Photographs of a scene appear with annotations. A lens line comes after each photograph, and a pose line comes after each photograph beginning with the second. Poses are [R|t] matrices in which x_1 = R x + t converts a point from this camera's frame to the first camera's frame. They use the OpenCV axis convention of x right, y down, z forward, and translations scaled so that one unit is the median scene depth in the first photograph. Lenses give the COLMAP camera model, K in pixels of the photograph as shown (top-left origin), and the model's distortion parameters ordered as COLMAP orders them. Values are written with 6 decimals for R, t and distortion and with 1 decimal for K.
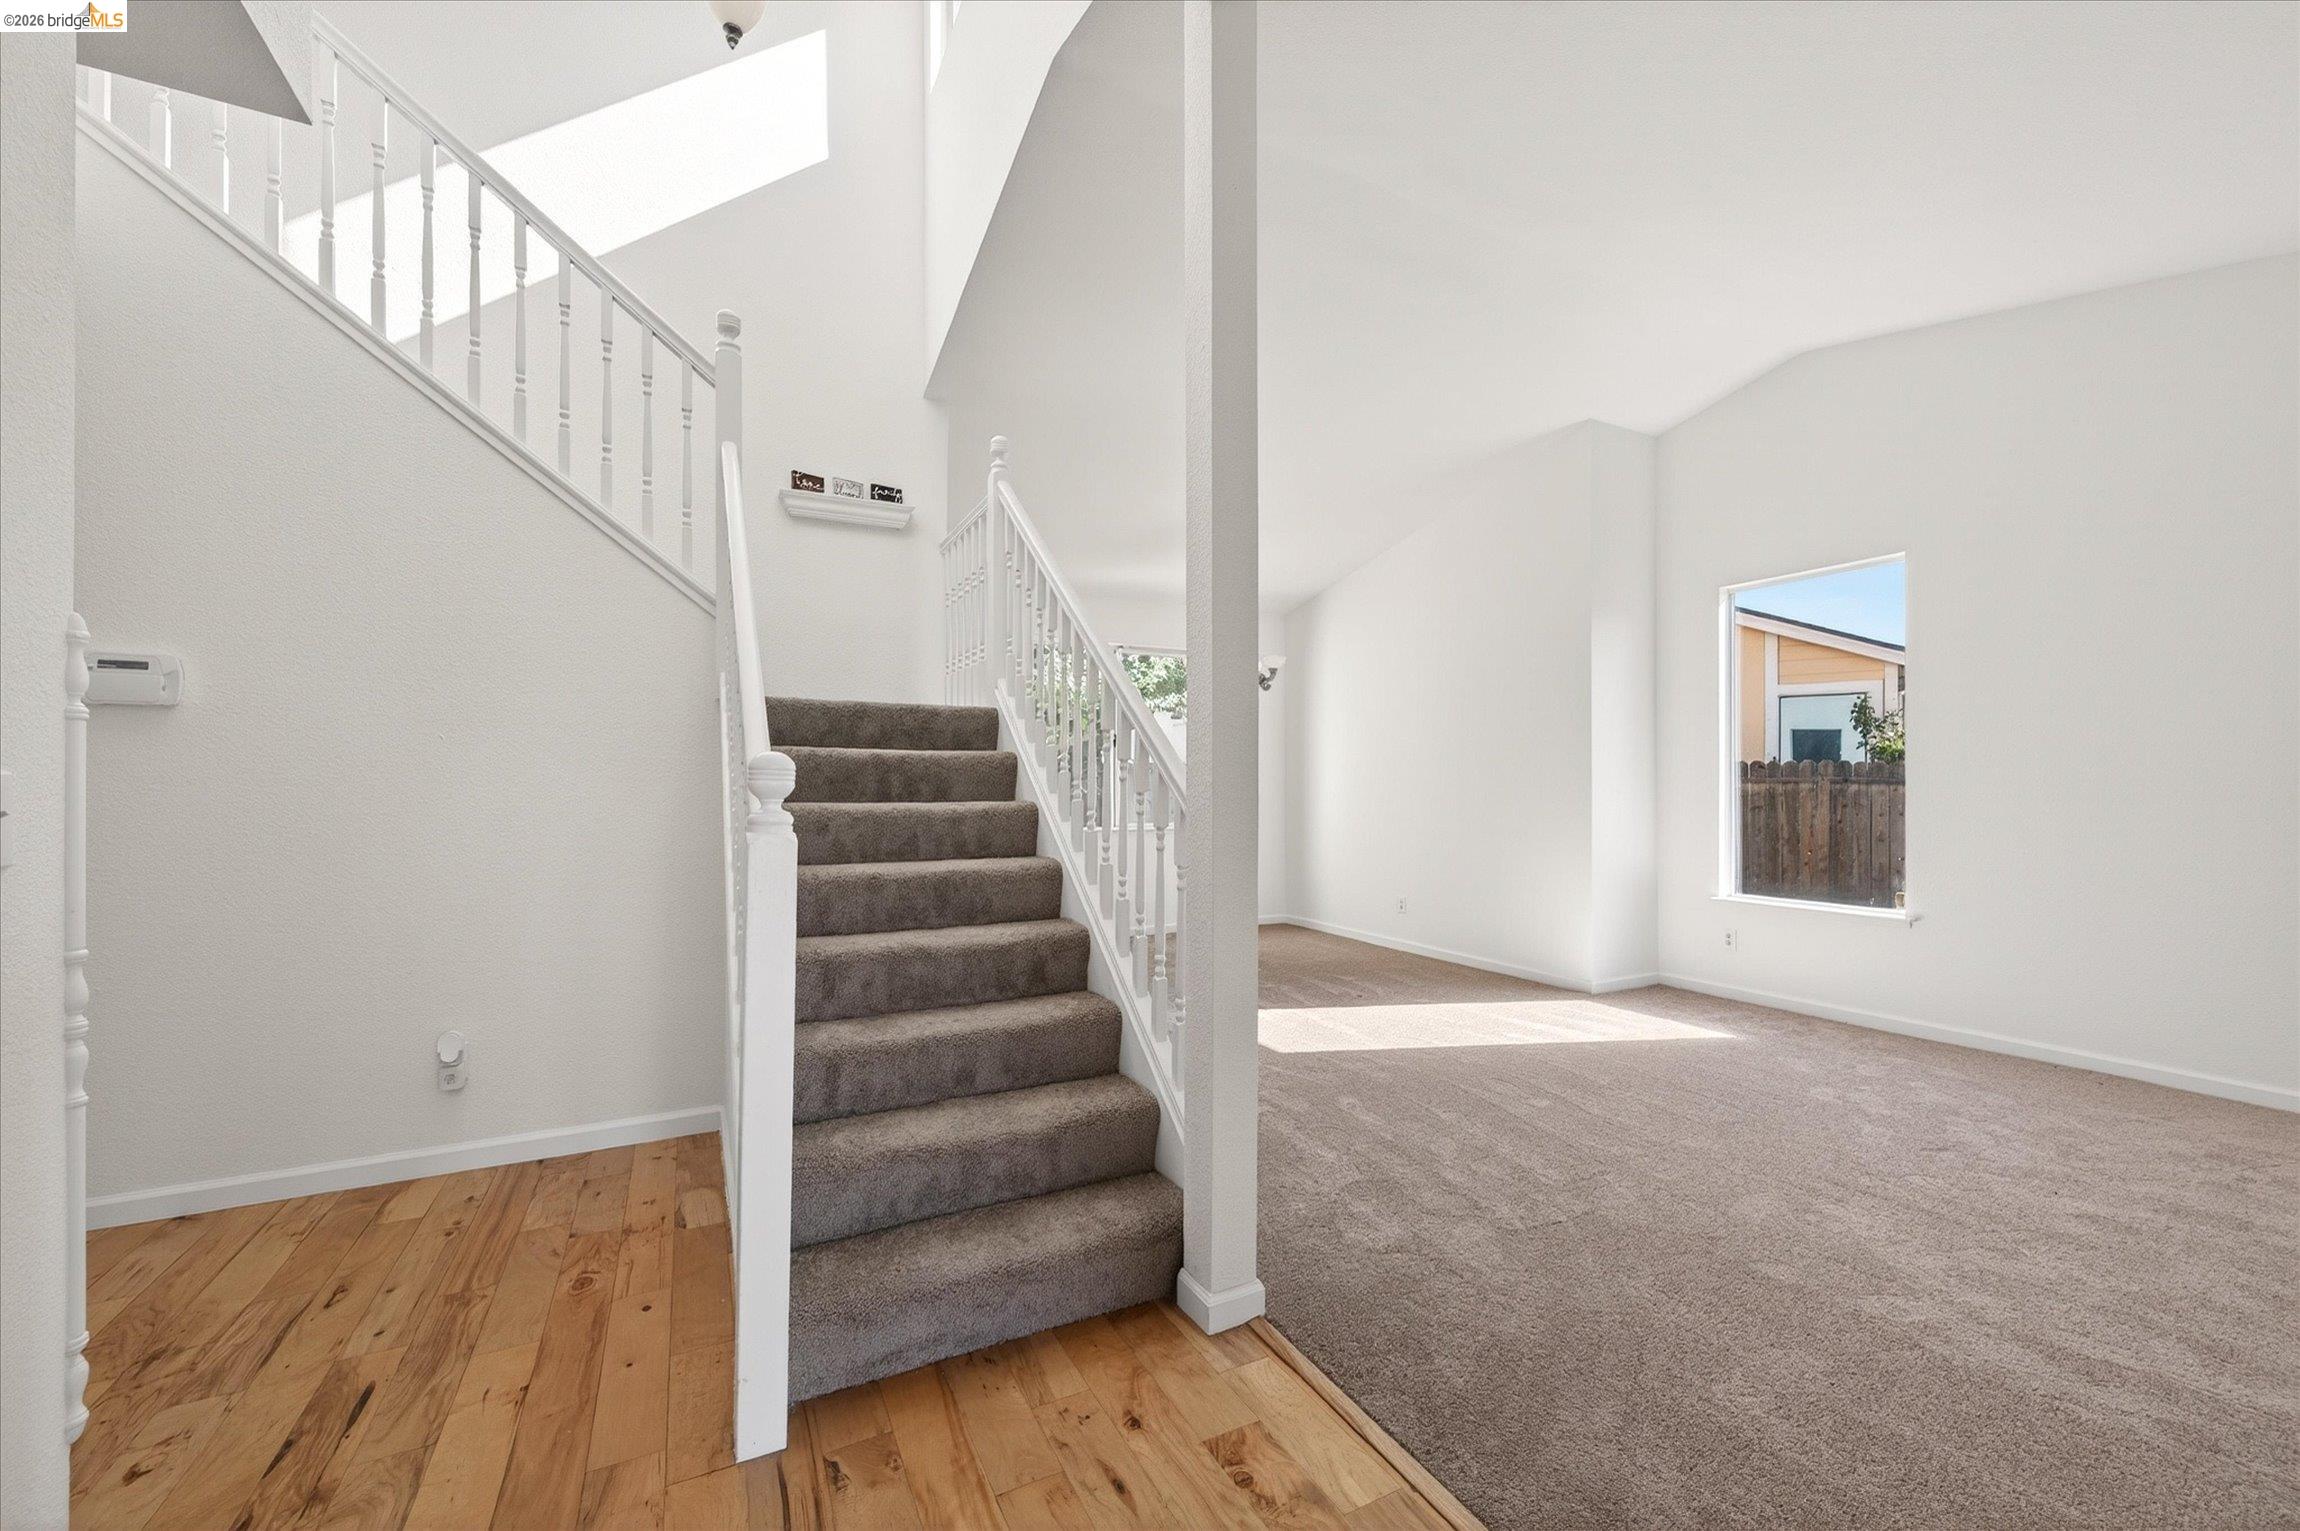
lens RADIAL K [[898.4, 0, 1156.1], [0, 898.4, 775.6], [0, 0, 1]] dist [0.008640, -0.000445]
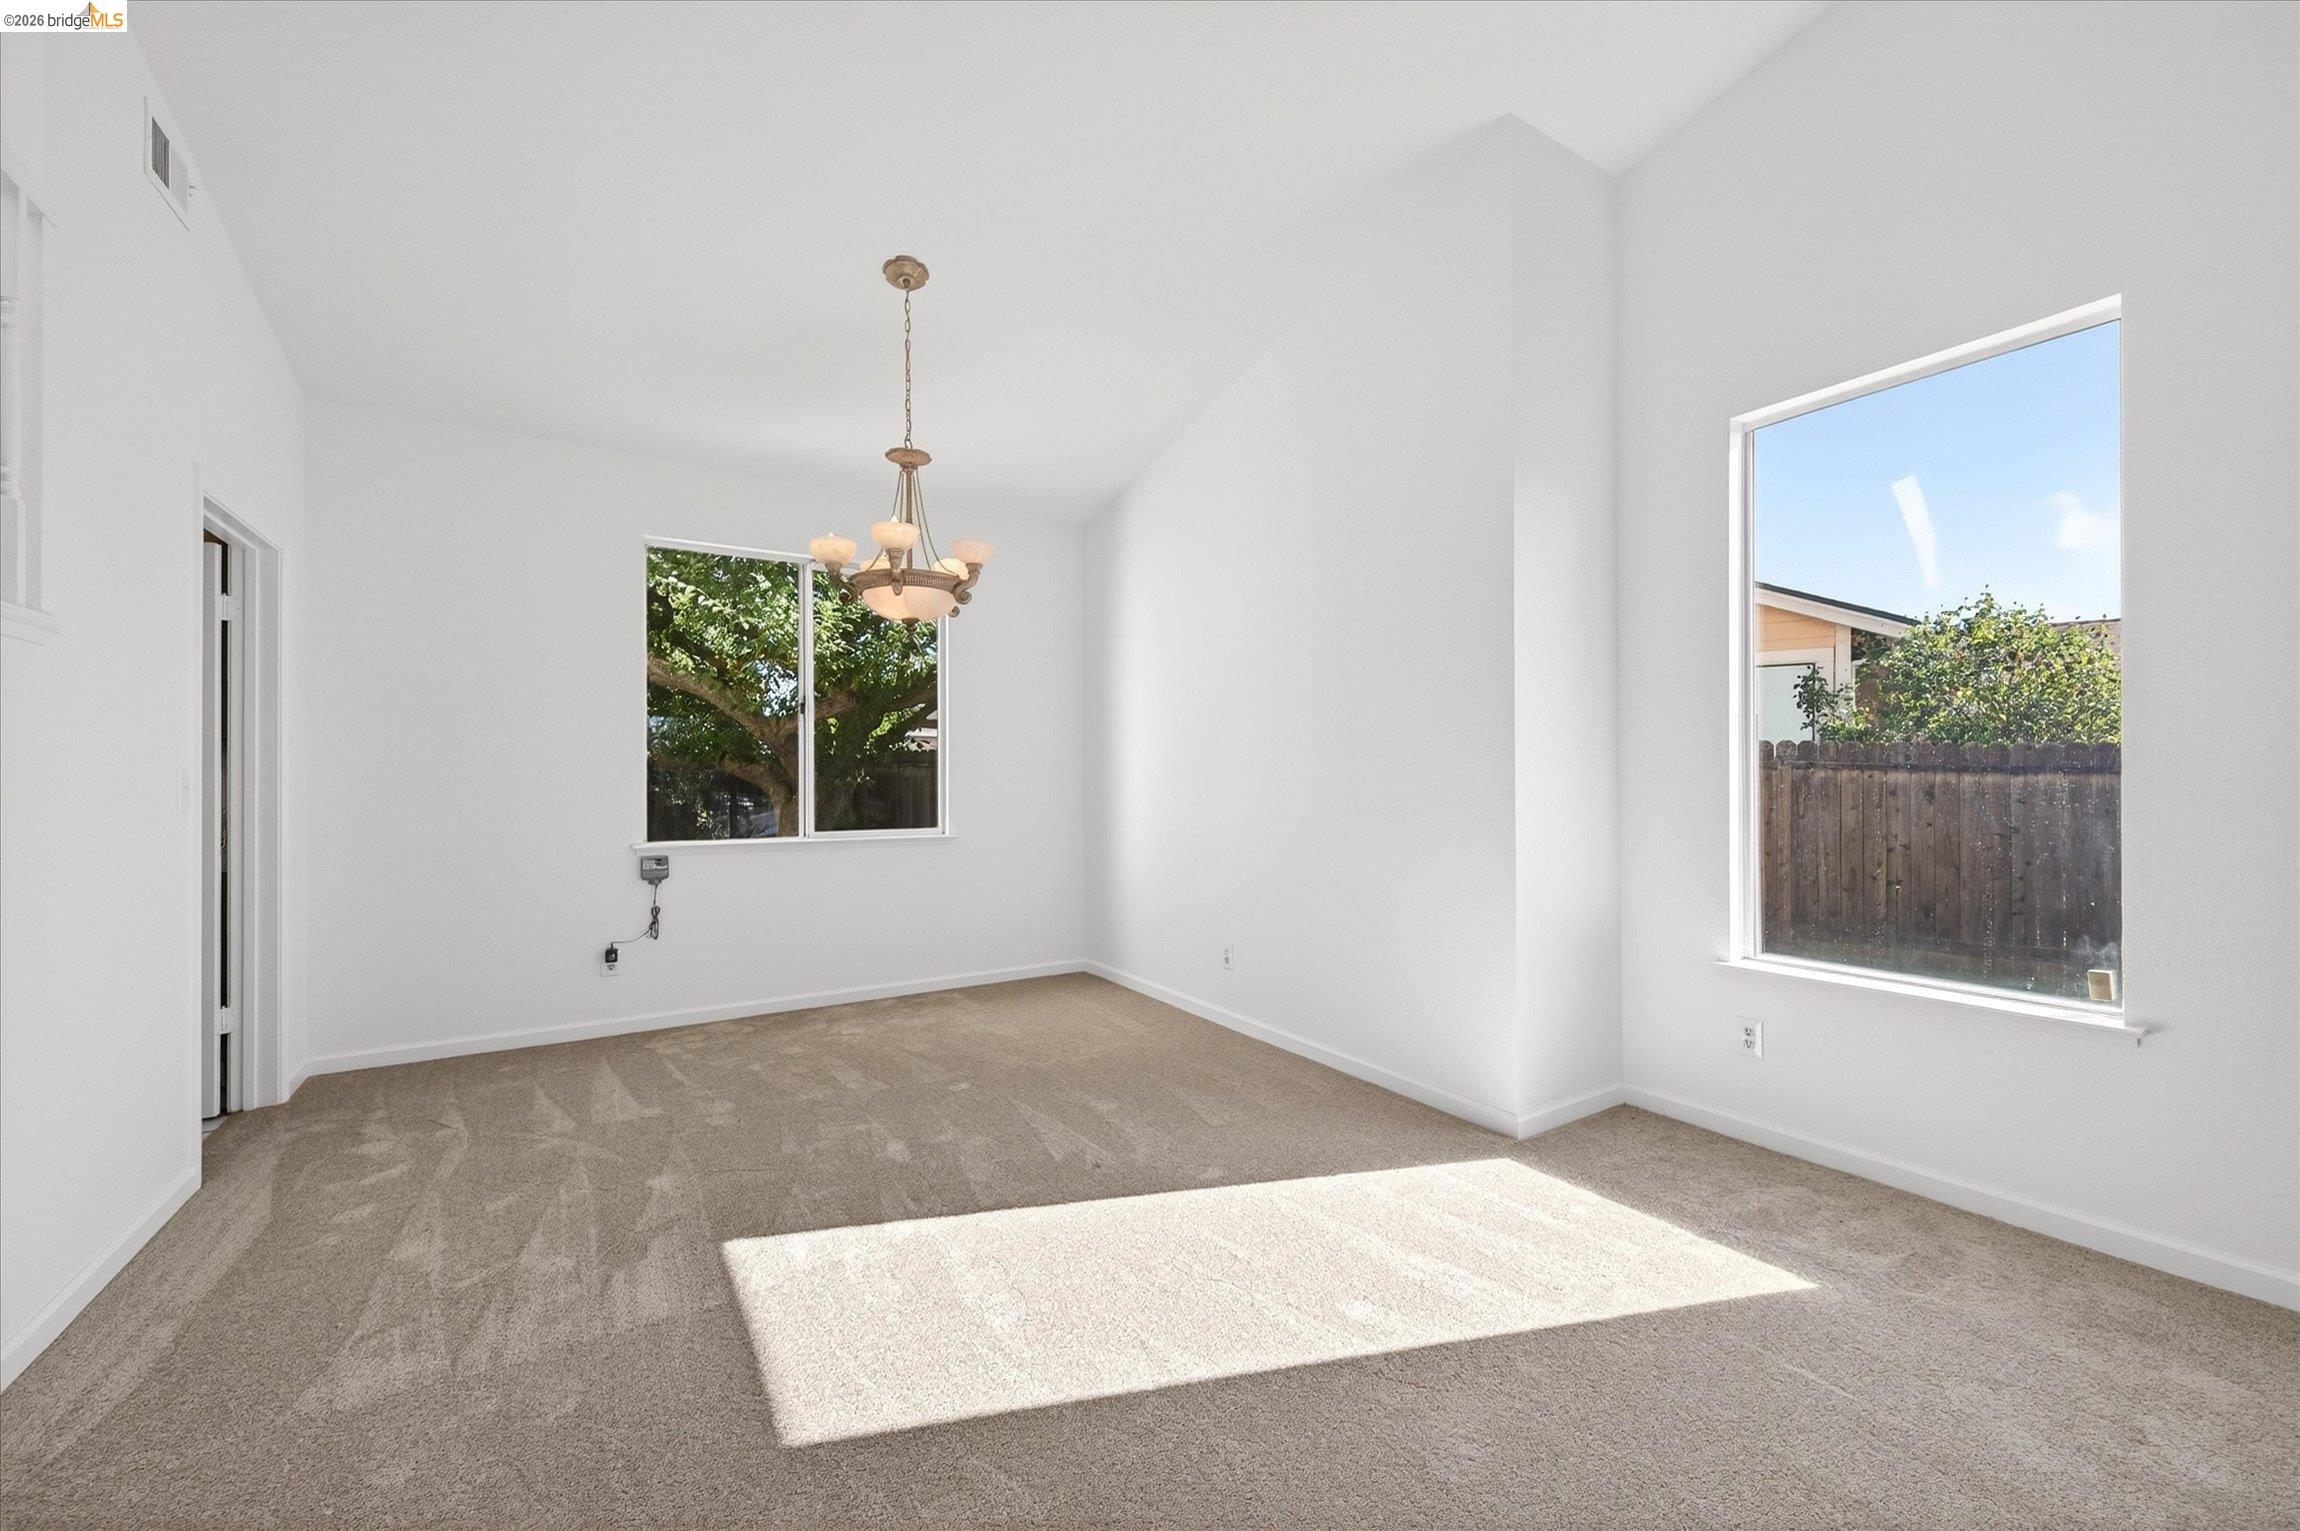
lens RADIAL K [[898.4, 0, 1156.1], [0, 898.4, 775.6], [0, 0, 1]] dist [0.008640, -0.000445]
pose [[0.996134, -0.003403, 0.087776, 0.214018], [0.002667, 0.999960, 0.008498, 0.011202], [-0.087801, -0.008231, 0.996104, 0.466111]]
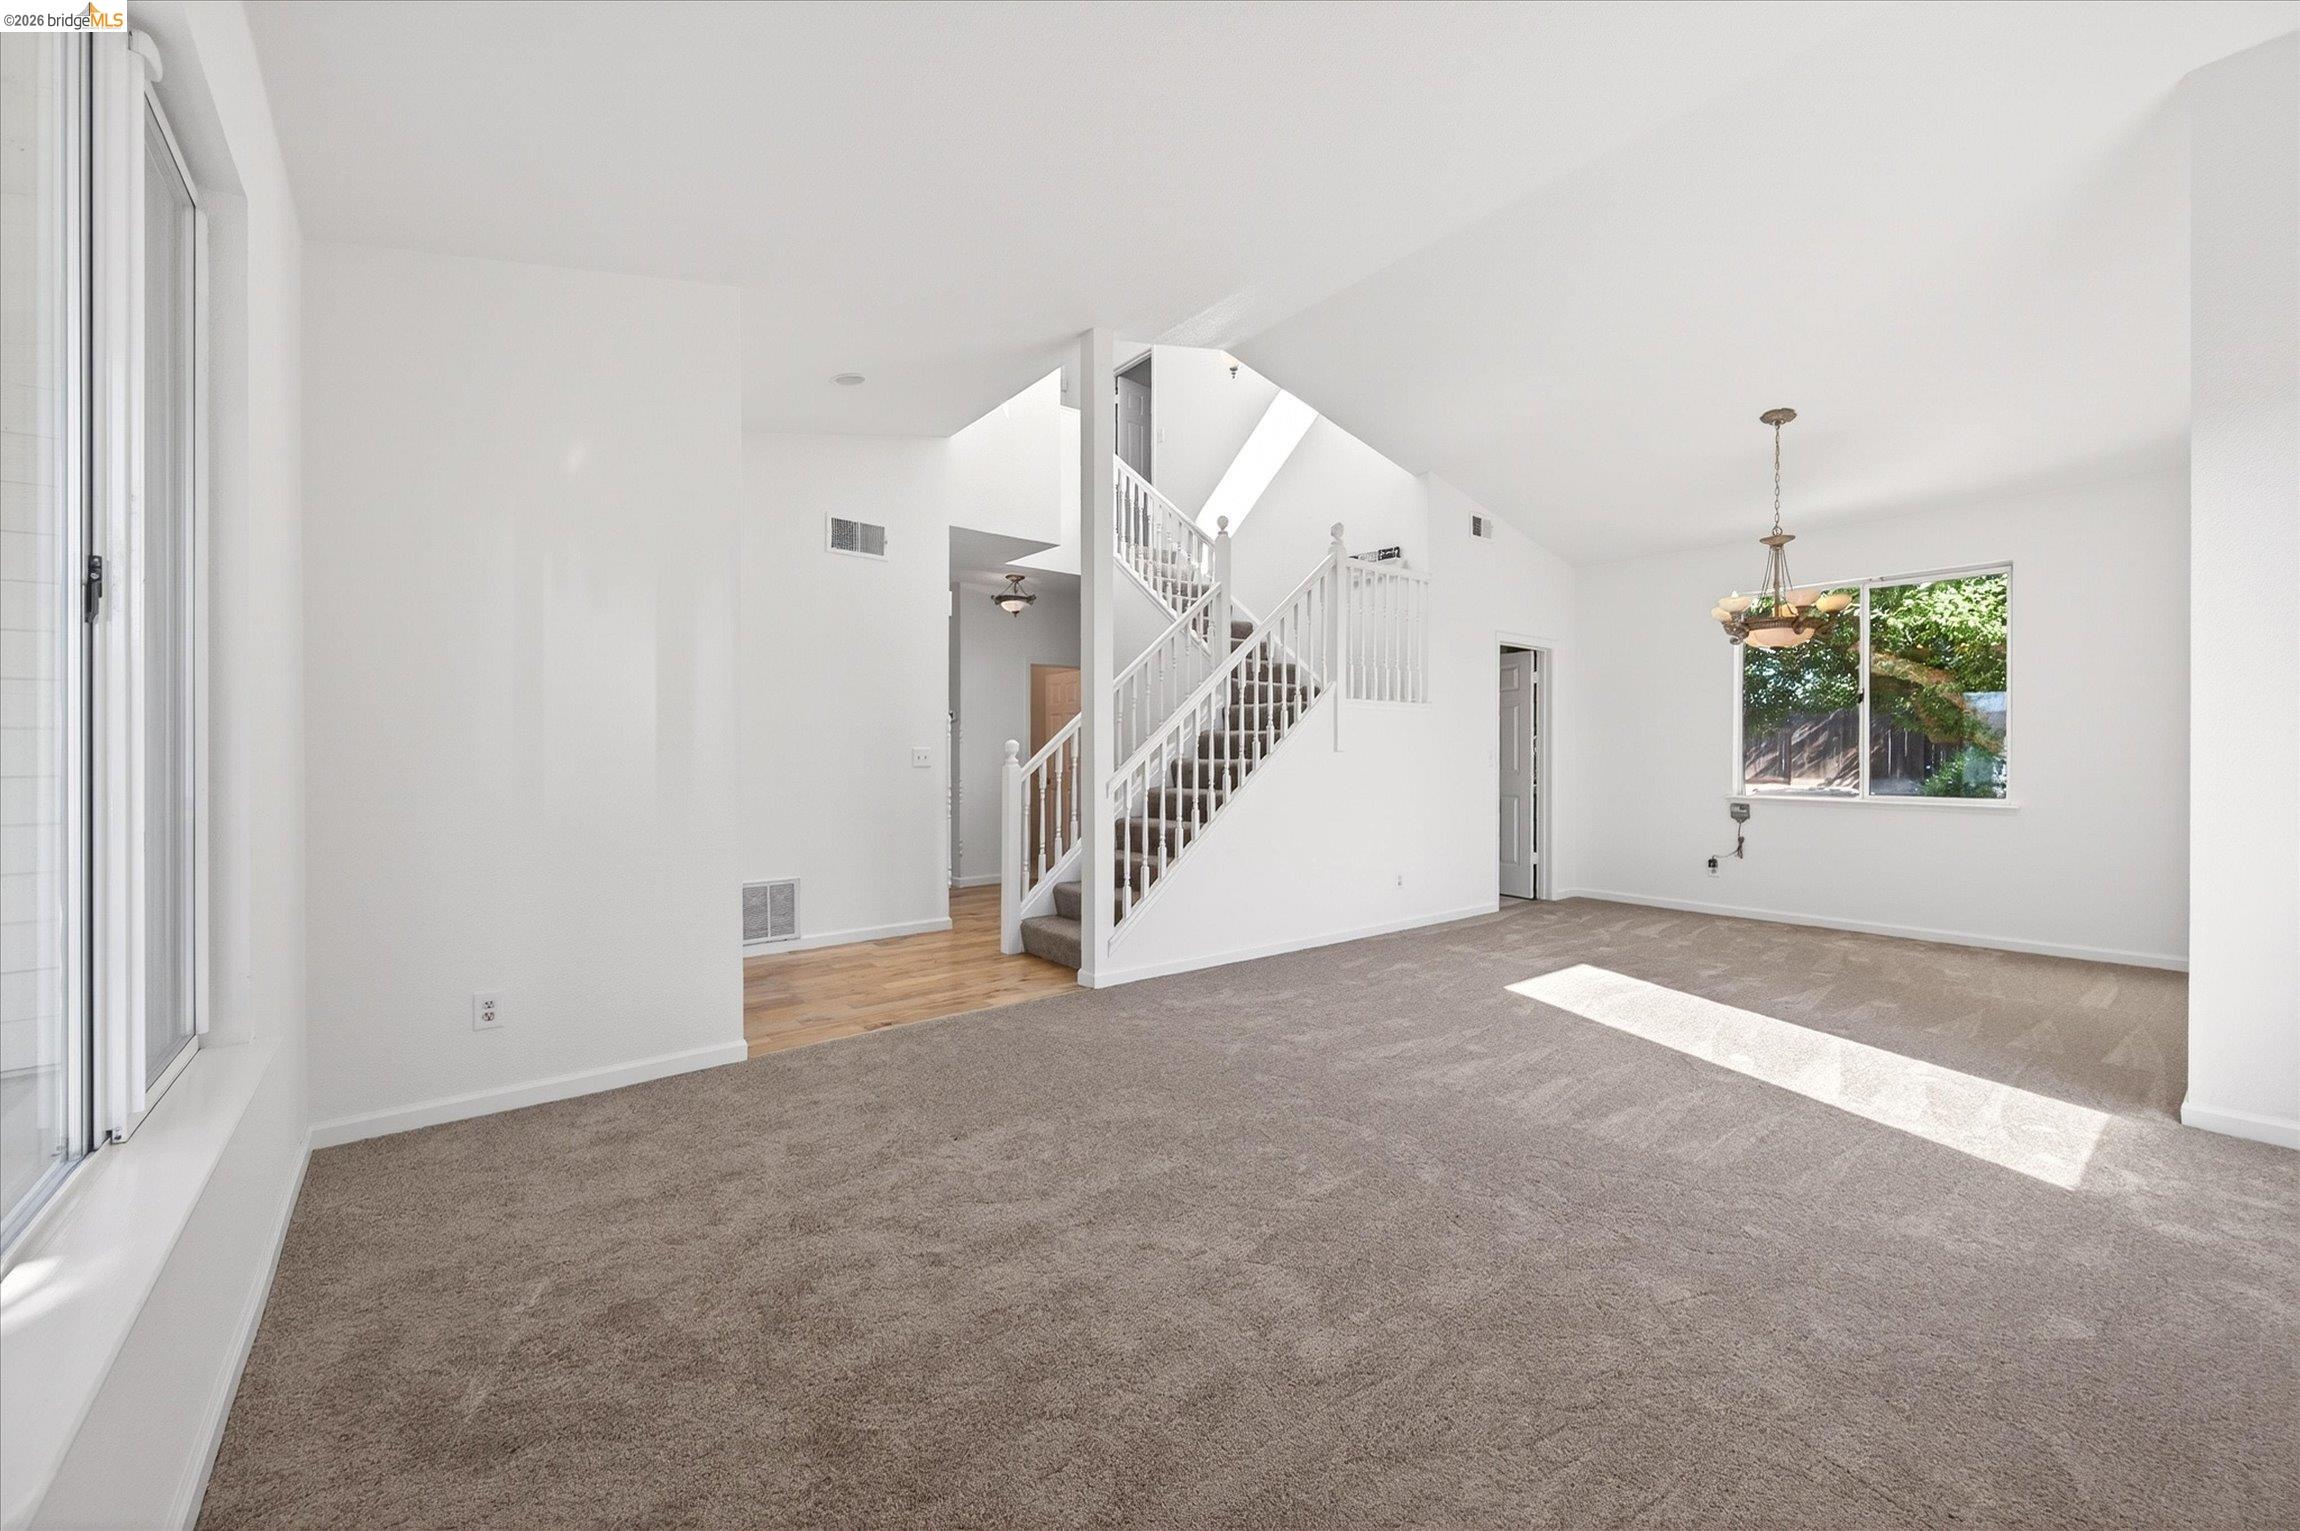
lens RADIAL K [[896.5, 0, 1165.7], [0, 896.5, 748.4], [0, 0, 1]] dist [-0.000162, -0.000098]
pose [[0.207611, -0.002671, -0.978208, 0.887915], [0.008410, 0.999964, -0.000945, 0.008077], [0.978175, -0.008031, 0.207626, 0.282937]]
